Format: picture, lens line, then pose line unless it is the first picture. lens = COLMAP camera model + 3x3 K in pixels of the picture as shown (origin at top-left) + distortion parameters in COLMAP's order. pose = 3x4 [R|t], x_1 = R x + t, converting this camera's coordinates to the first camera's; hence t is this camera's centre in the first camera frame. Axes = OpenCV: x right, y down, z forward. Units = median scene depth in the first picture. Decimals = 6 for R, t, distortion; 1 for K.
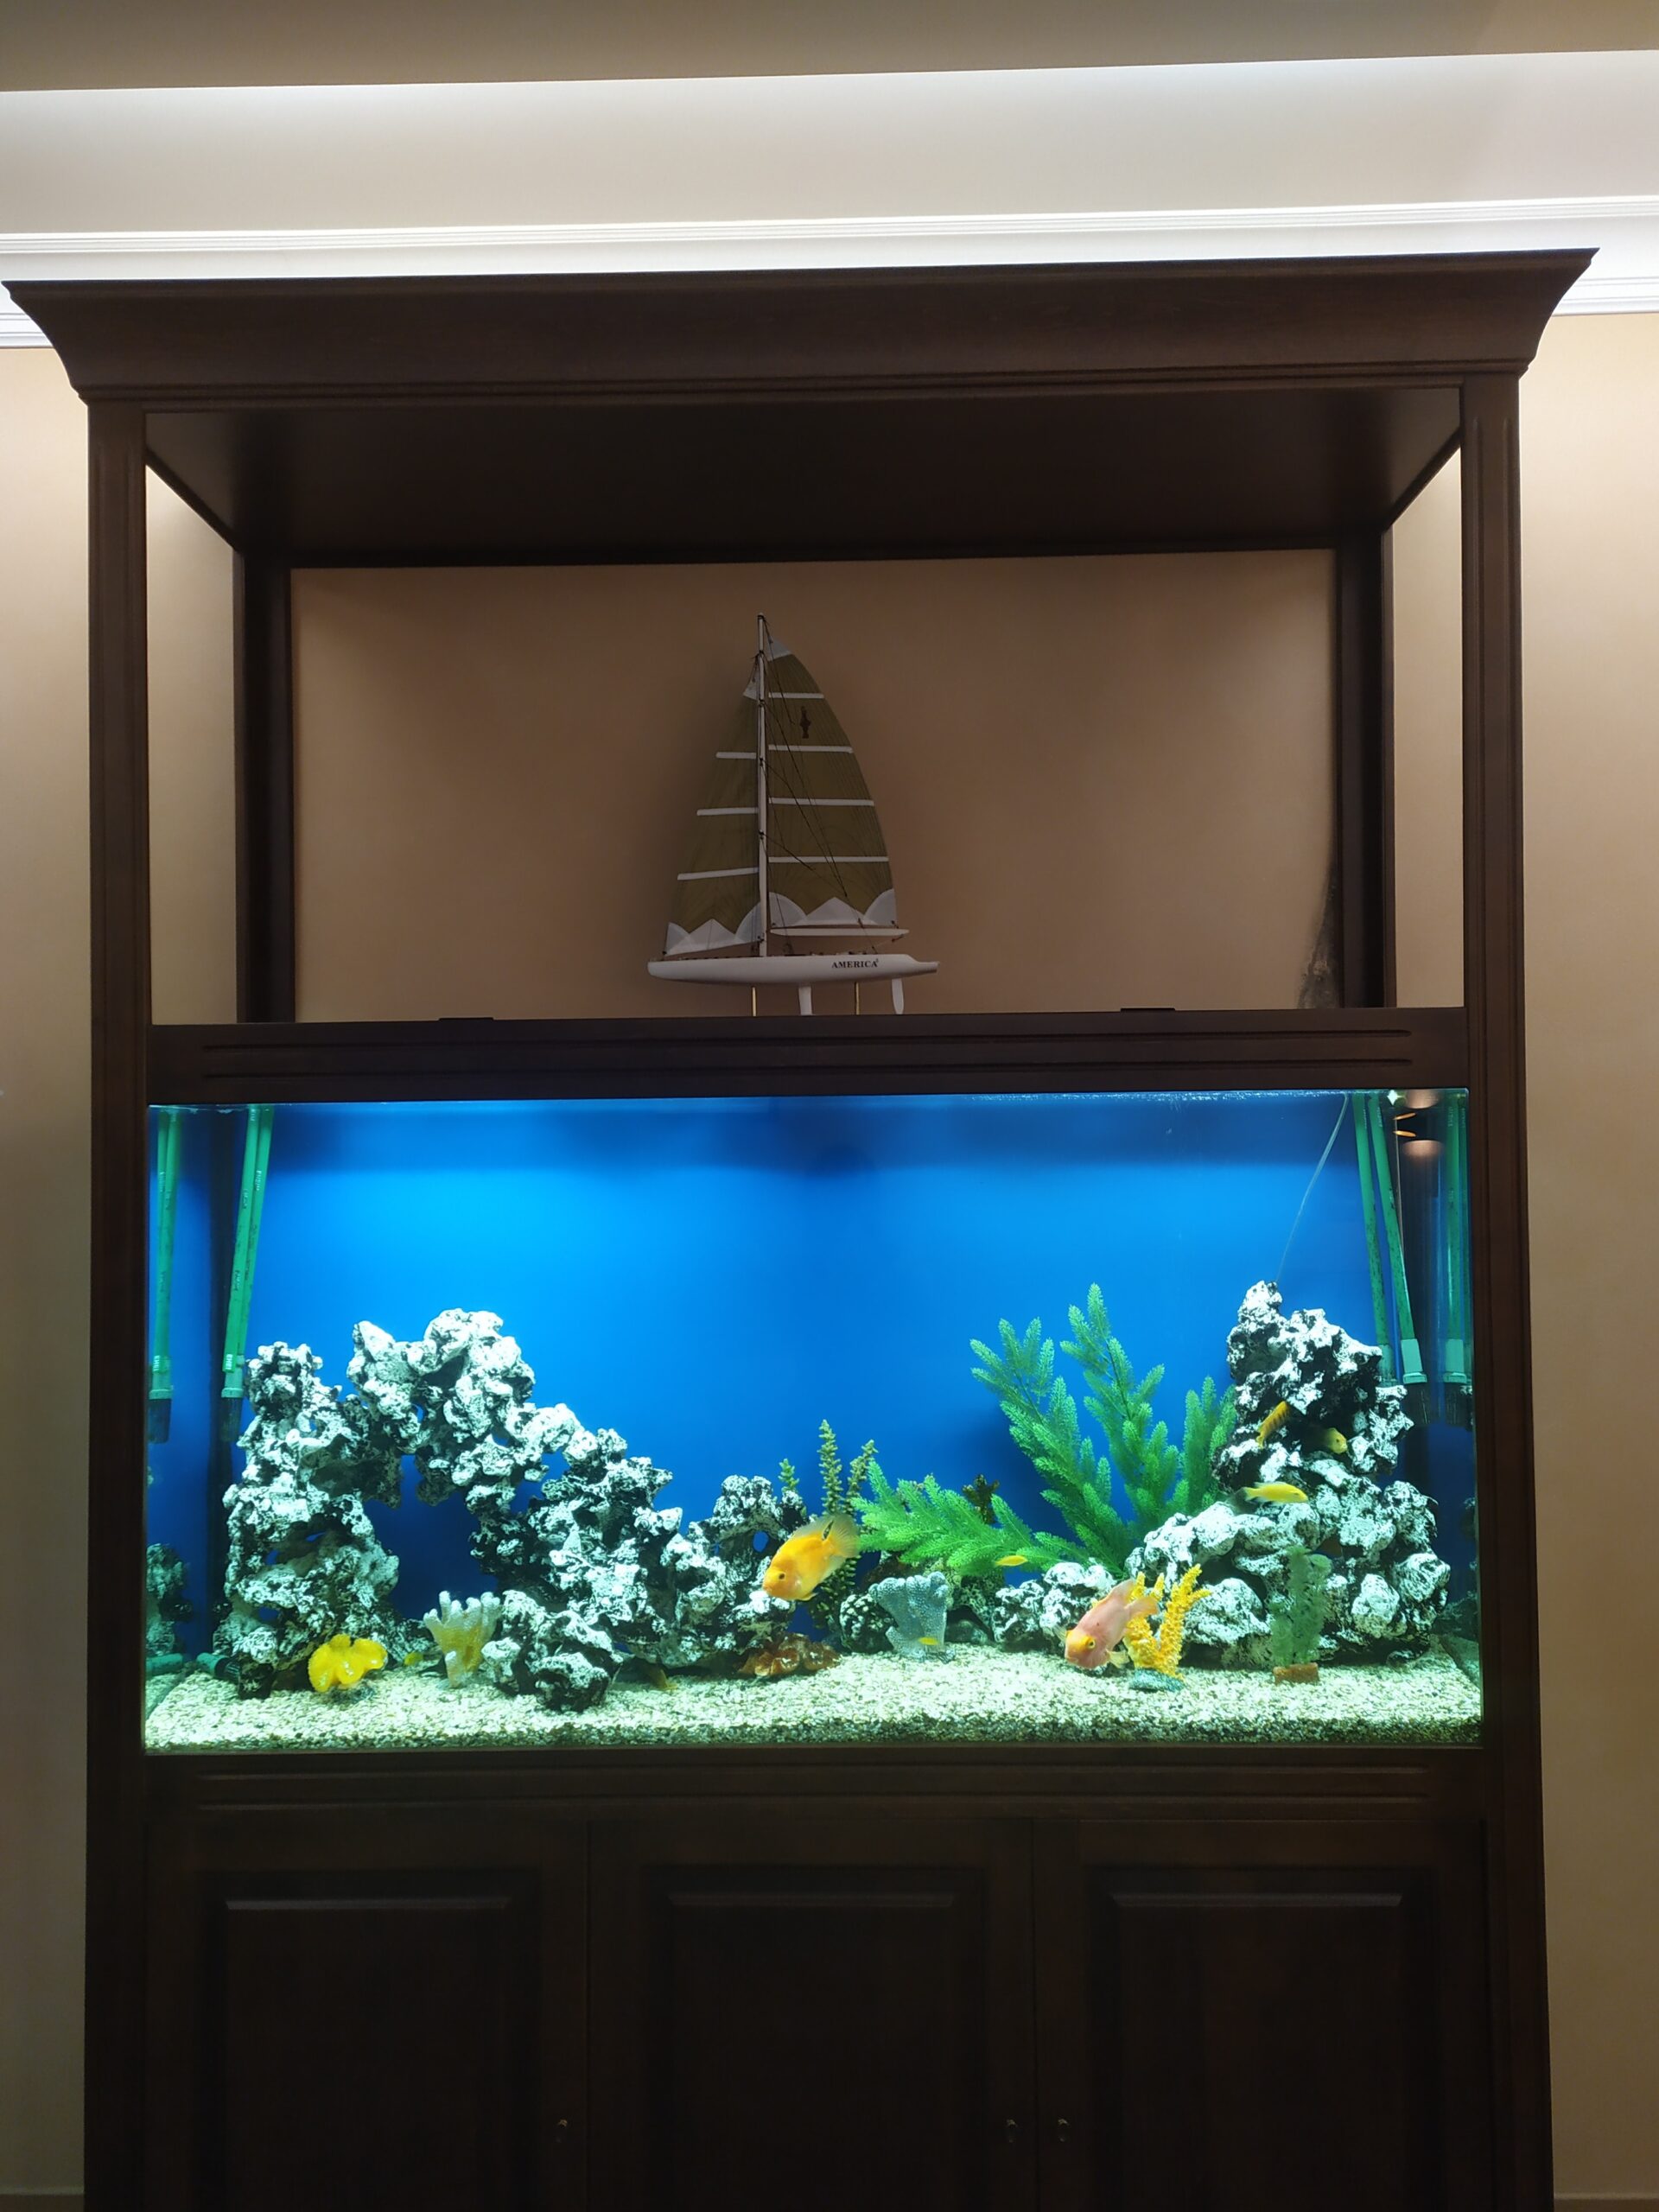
lens RADIAL K [[1626.4, 0, 830.6], [0, 1626.4, 1113.9], [0, 0, 1]] dist [0.052434, -0.001660]
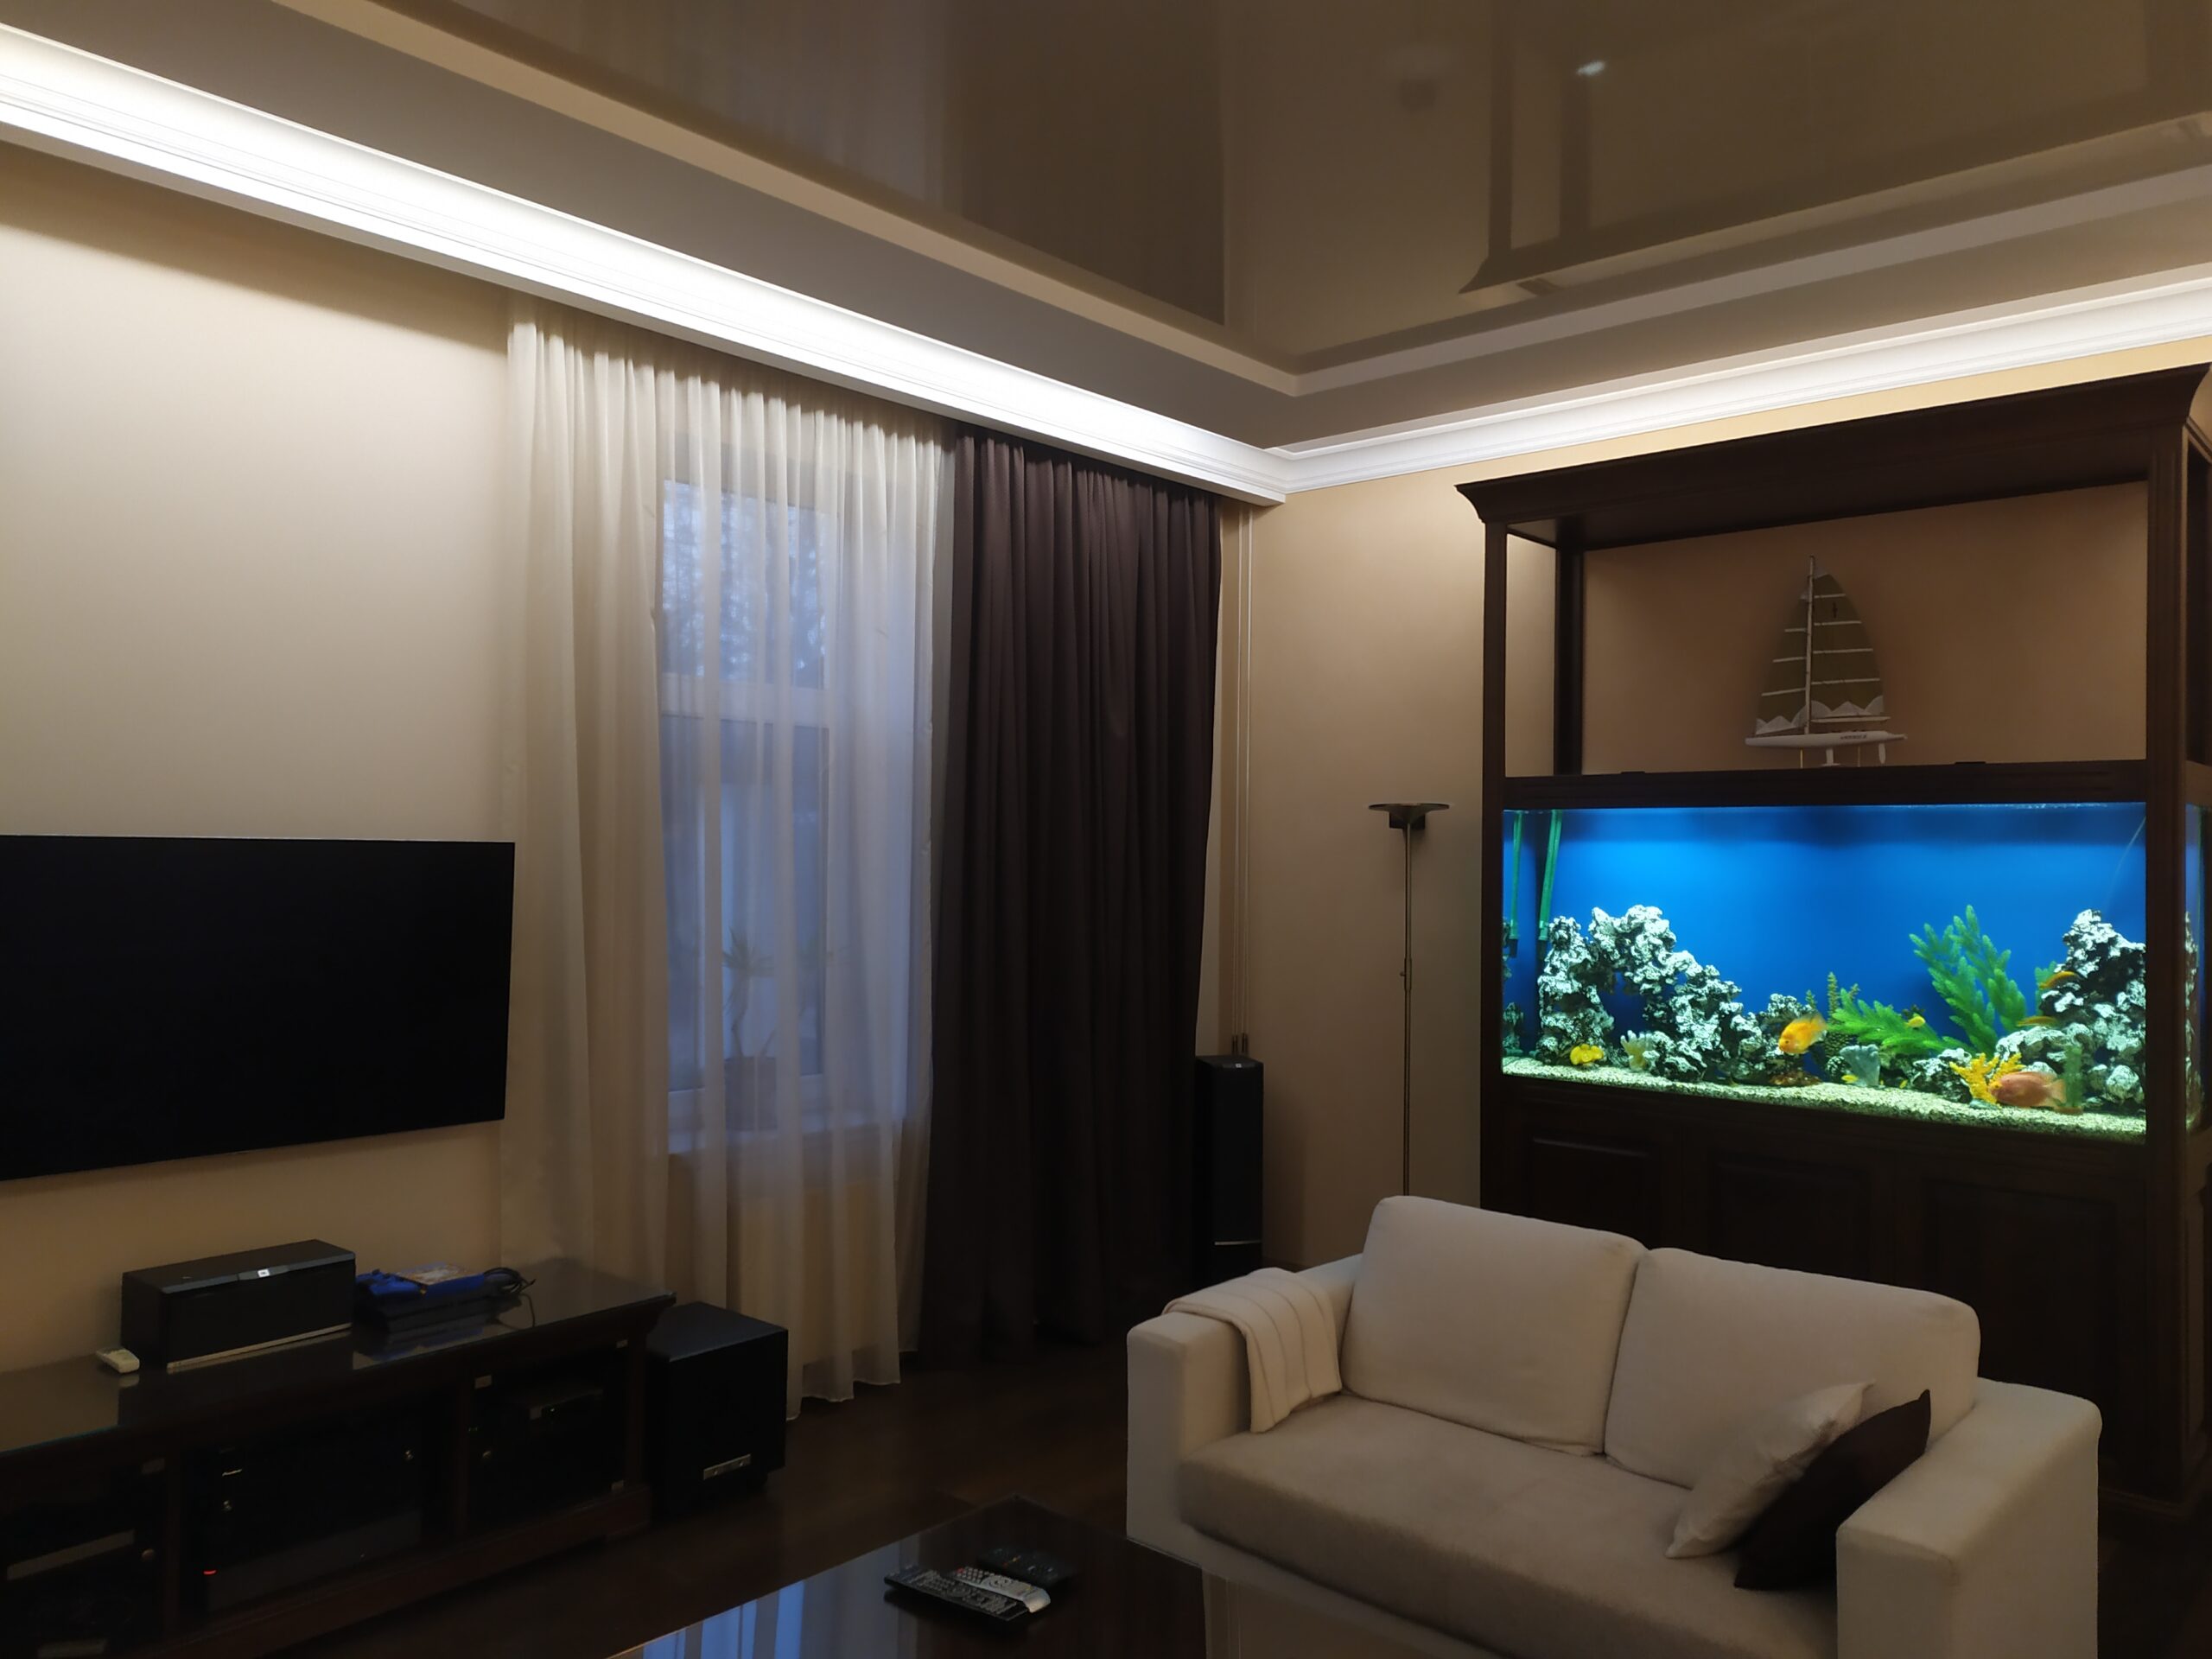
lens RADIAL K [[1626.4, 0, 1106.0], [0, 1626.4, 829.5], [0, 0, 1]] dist [0.052434, -0.001660]
pose [[0.760522, 0.008386, -0.649258, 0.655032], [-0.003034, 0.999952, 0.009361, 0.001448], [0.649305, -0.005149, 0.760511, -1.132758]]
